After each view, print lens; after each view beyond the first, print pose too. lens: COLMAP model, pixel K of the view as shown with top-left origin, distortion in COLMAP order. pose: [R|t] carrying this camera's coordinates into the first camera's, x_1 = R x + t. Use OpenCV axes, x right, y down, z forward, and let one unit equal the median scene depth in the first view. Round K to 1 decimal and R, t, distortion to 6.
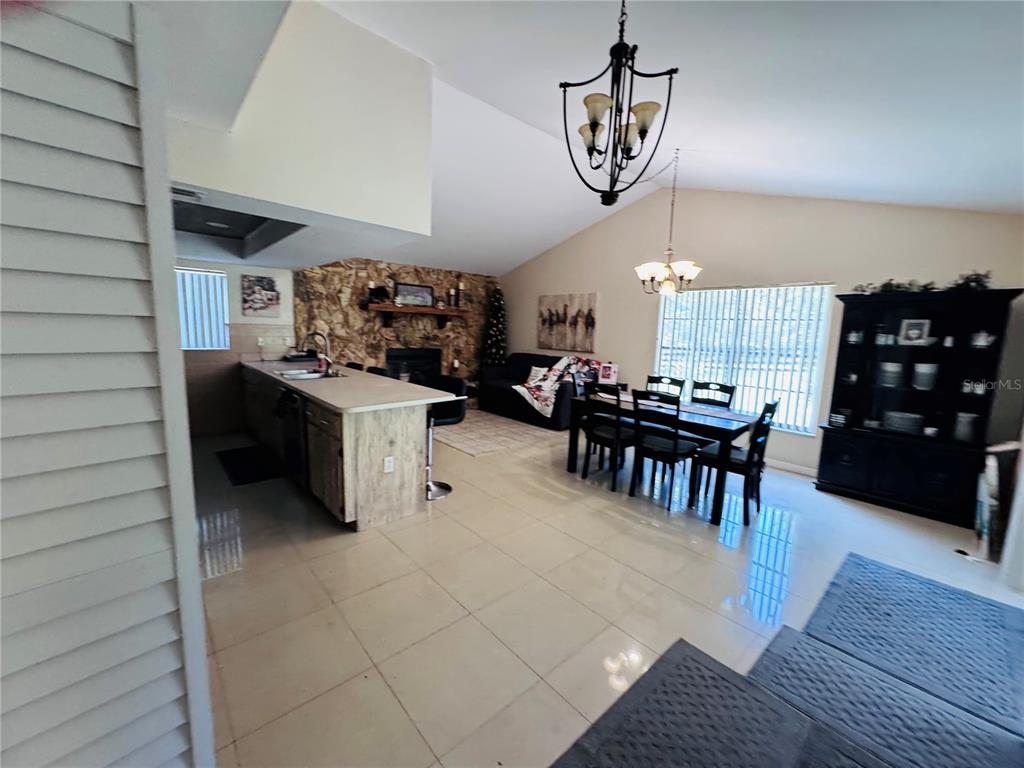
lens RADIAL K [[412.7, 0, 514.2], [0, 412.7, 387.3], [0, 0, 1]] dist [-0.006985, 0.000369]
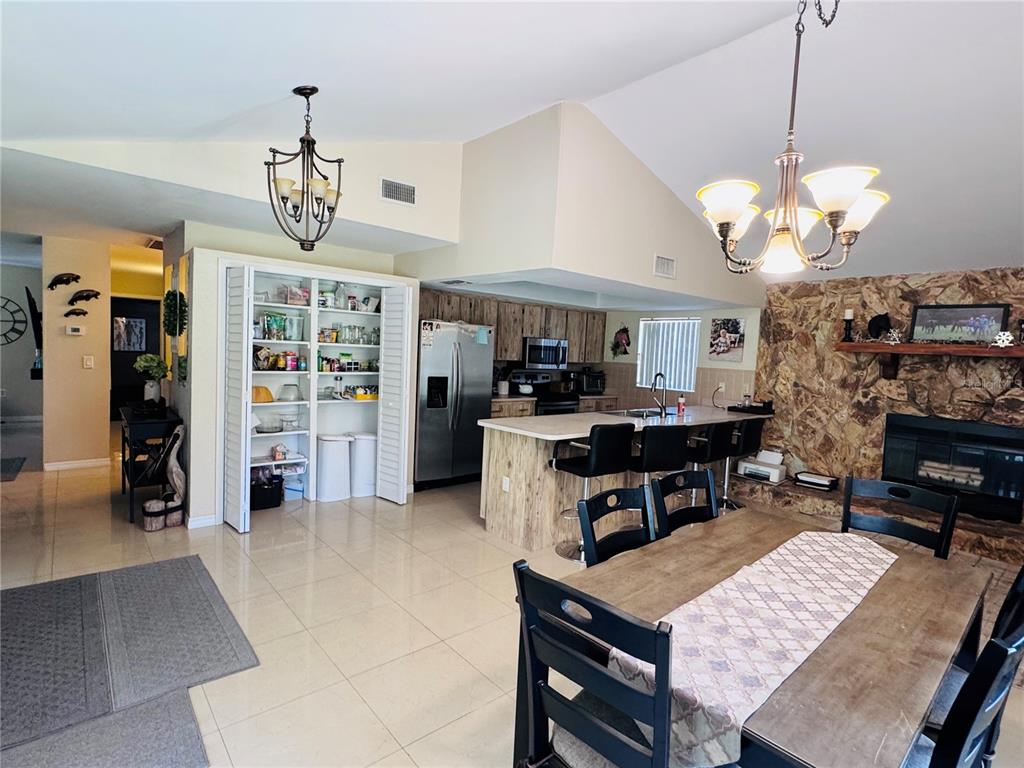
lens RADIAL K [[529.4, 0, 513.5], [0, 529.4, 383.5], [0, 0, 1]] dist [0.023958, 0.003082]
pose [[0.006020, 0.028525, -0.999575, 0.612419], [-0.195280, 0.980381, 0.026801, -0.061656], [0.980729, 0.195036, 0.011472, 0.542108]]
